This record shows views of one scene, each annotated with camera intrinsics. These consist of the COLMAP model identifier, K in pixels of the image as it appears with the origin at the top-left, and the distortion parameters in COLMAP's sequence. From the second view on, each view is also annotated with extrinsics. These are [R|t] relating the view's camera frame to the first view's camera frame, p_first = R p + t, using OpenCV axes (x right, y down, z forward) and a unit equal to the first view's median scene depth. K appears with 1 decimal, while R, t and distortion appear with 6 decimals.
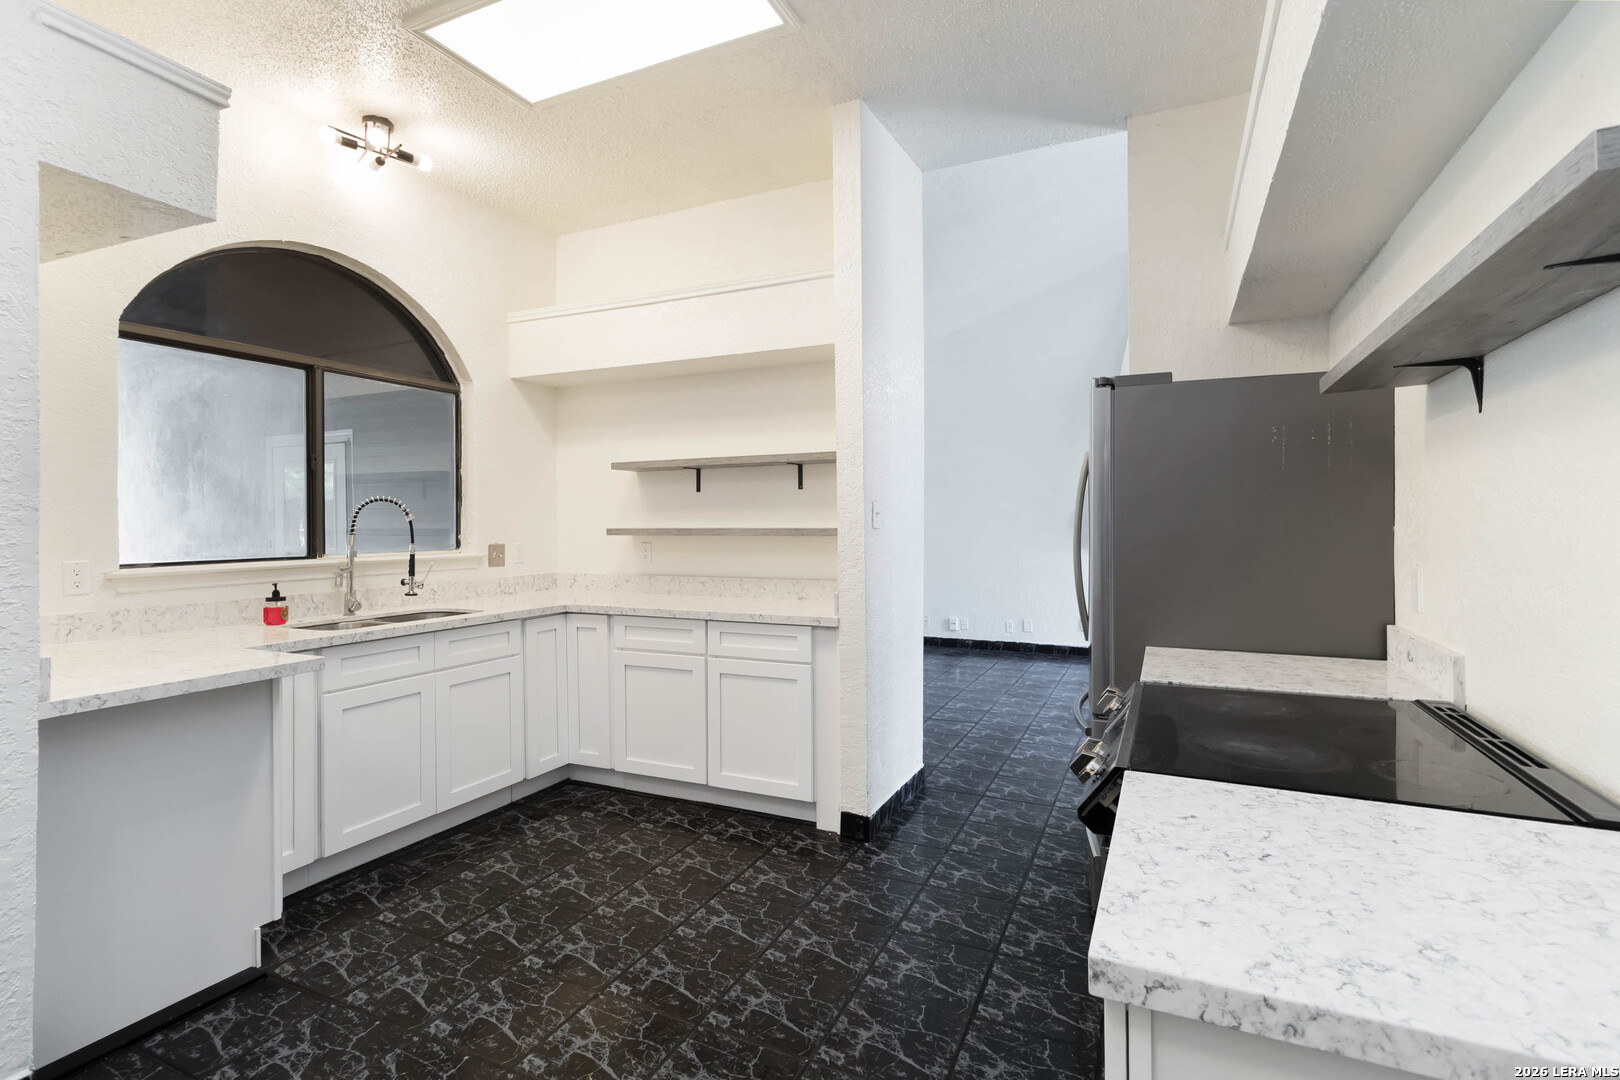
lens RADIAL K [[758.1, 0, 819.1], [0, 758.1, 523.3], [0, 0, 1]] dist [0.003635, 0.002558]
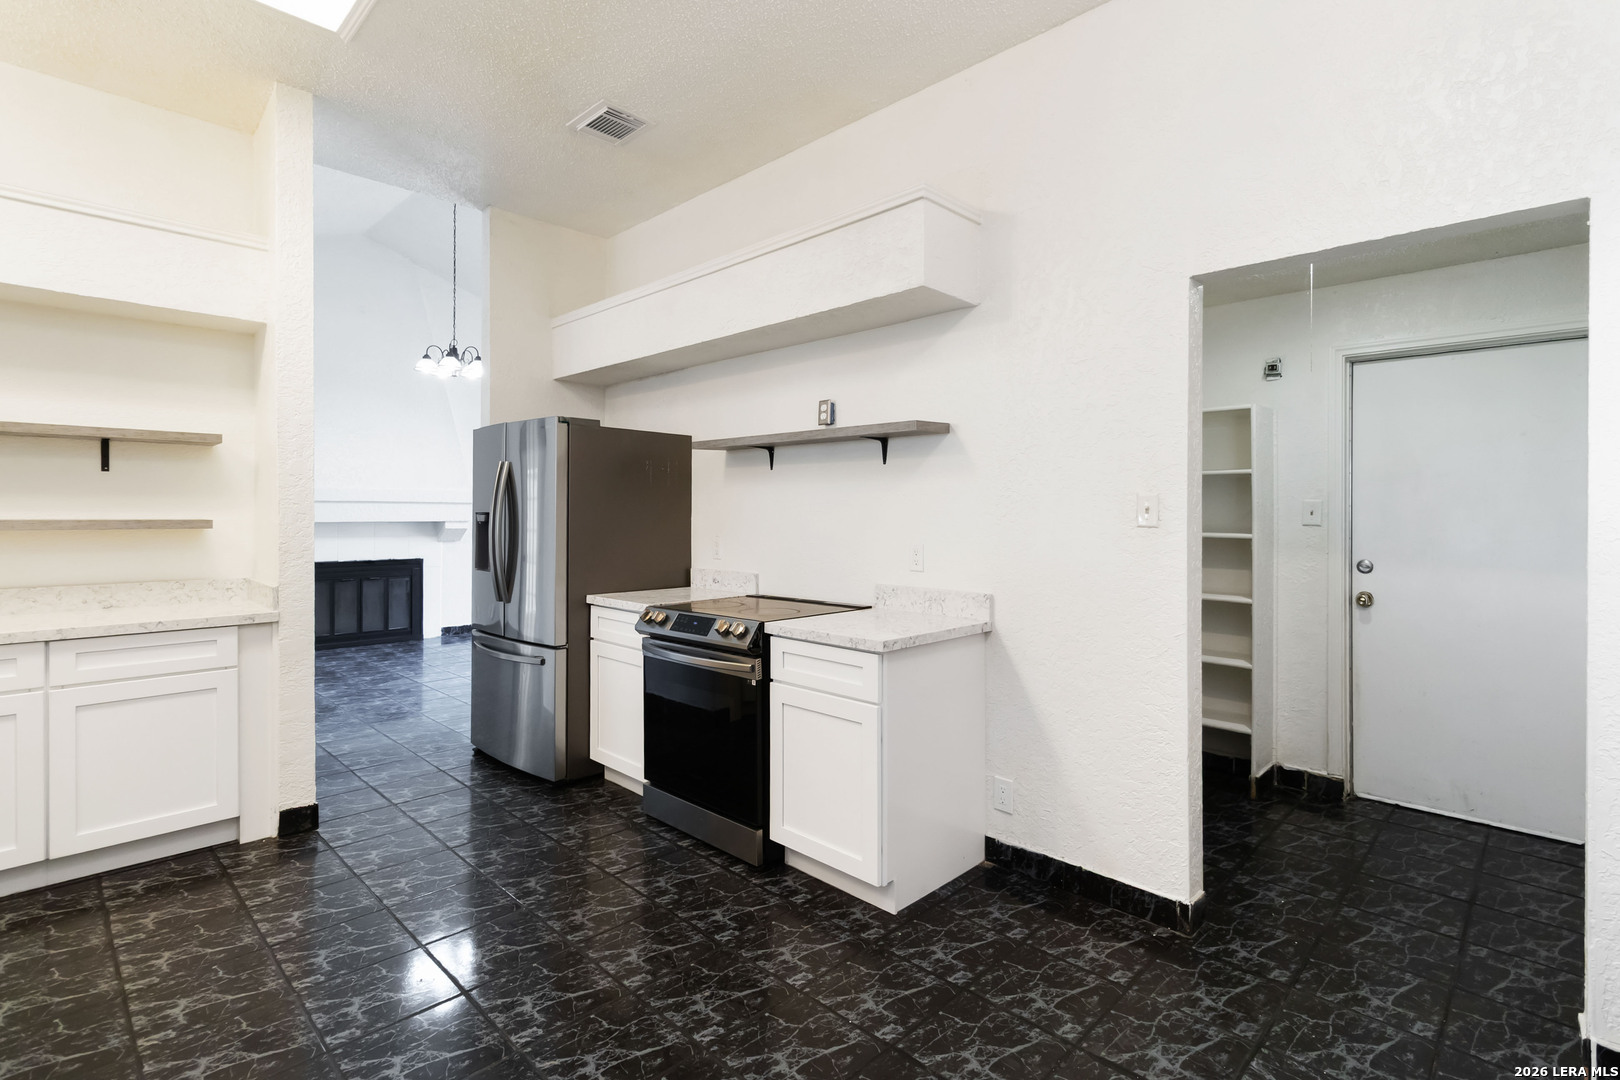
lens RADIAL K [[758.1, 0, 805.7], [0, 758.1, 533.9], [0, 0, 1]] dist [0.003635, 0.002558]
pose [[0.344480, -0.015314, 0.938669, -0.607220], [-0.001286, 0.999858, 0.016784, 0.007790], [-0.938793, -0.006989, 0.344412, 0.034941]]
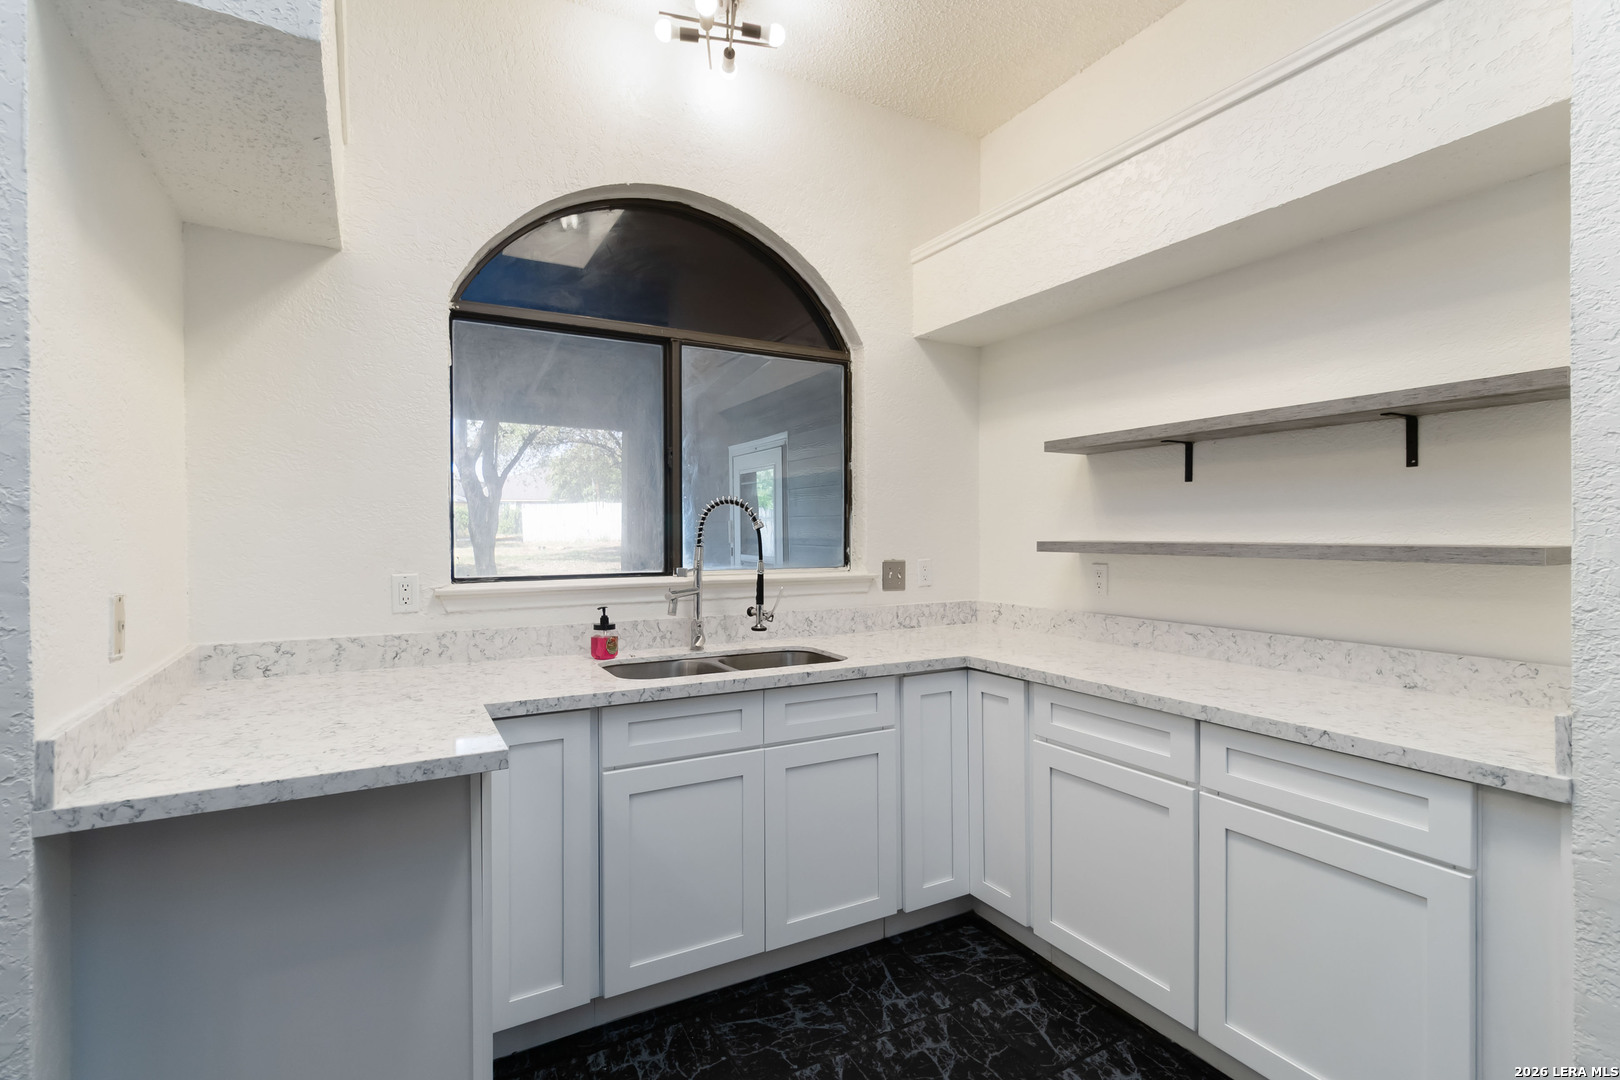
lens RADIAL K [[758.1, 0, 825.1], [0, 758.1, 541.2], [0, 0, 1]] dist [0.003635, 0.002558]
pose [[0.813689, 0.010635, -0.581203, -0.055427], [-0.004072, 0.999912, 0.012597, -0.001217], [0.581286, -0.007883, 0.813661, 0.431743]]
